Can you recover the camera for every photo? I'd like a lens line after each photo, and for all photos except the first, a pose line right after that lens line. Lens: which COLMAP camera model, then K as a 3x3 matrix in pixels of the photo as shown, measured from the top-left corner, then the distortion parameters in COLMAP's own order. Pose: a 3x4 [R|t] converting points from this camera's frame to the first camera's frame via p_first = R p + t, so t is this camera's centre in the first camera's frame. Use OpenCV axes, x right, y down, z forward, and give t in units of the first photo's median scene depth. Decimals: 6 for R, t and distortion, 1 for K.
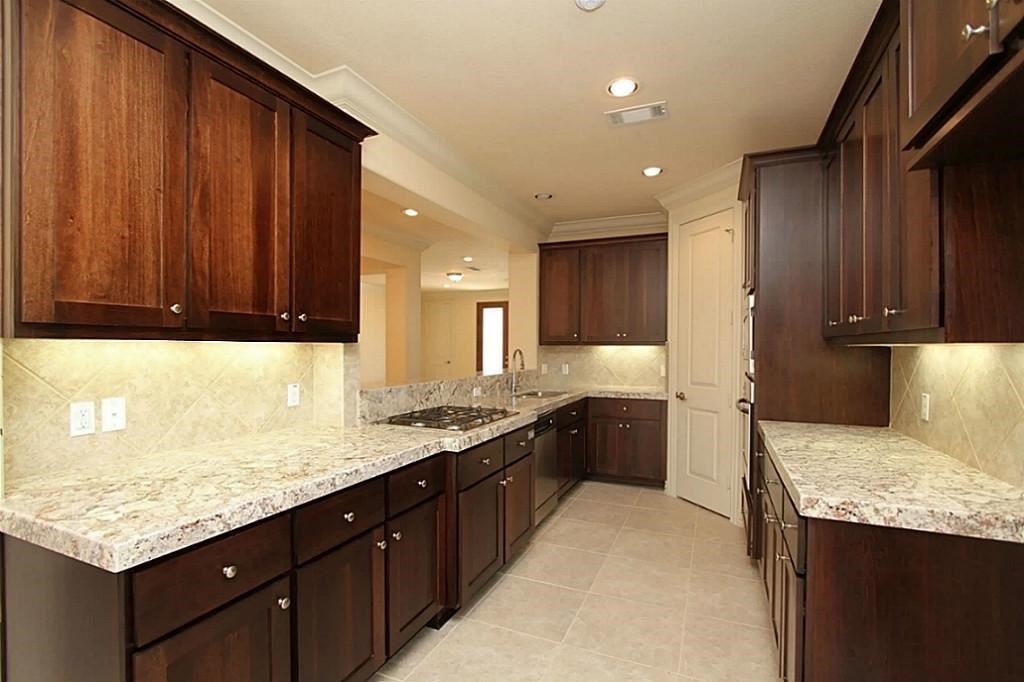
lens RADIAL K [[472.0, 0, 509.5], [0, 472.0, 355.5], [0, 0, 1]] dist [-0.009168, -0.000118]
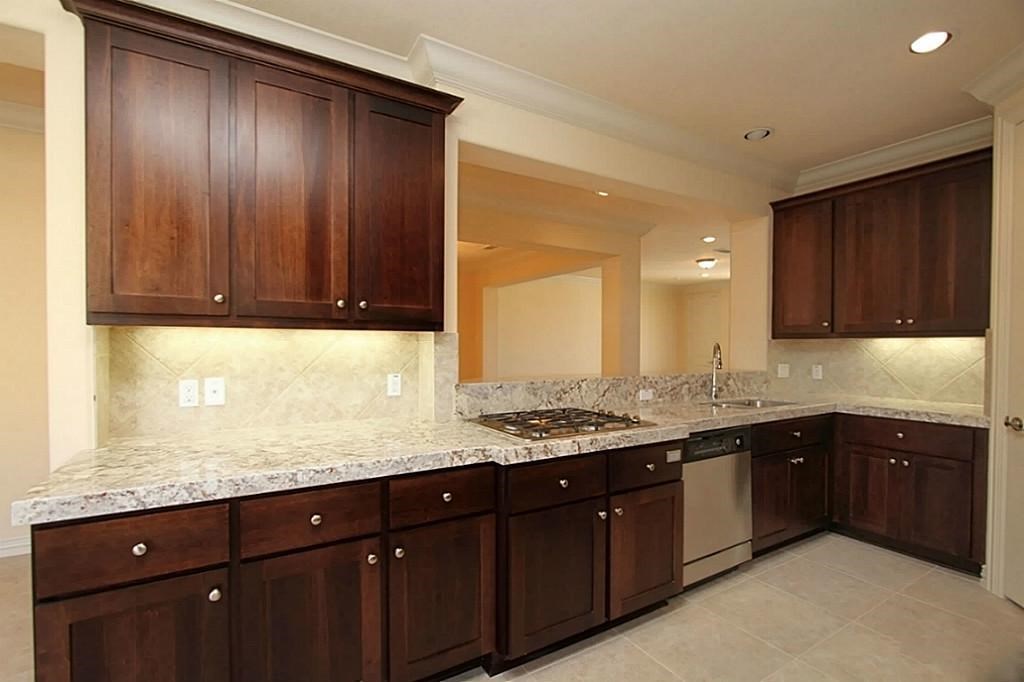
lens RADIAL K [[472.0, 0, 509.5], [0, 472.0, 355.5], [0, 0, 1]] dist [-0.009168, -0.000118]
pose [[0.818756, 0.010882, -0.574039, 0.365280], [-0.011369, 0.999932, 0.002739, 0.017919], [0.574029, 0.004284, 0.818823, 0.364412]]
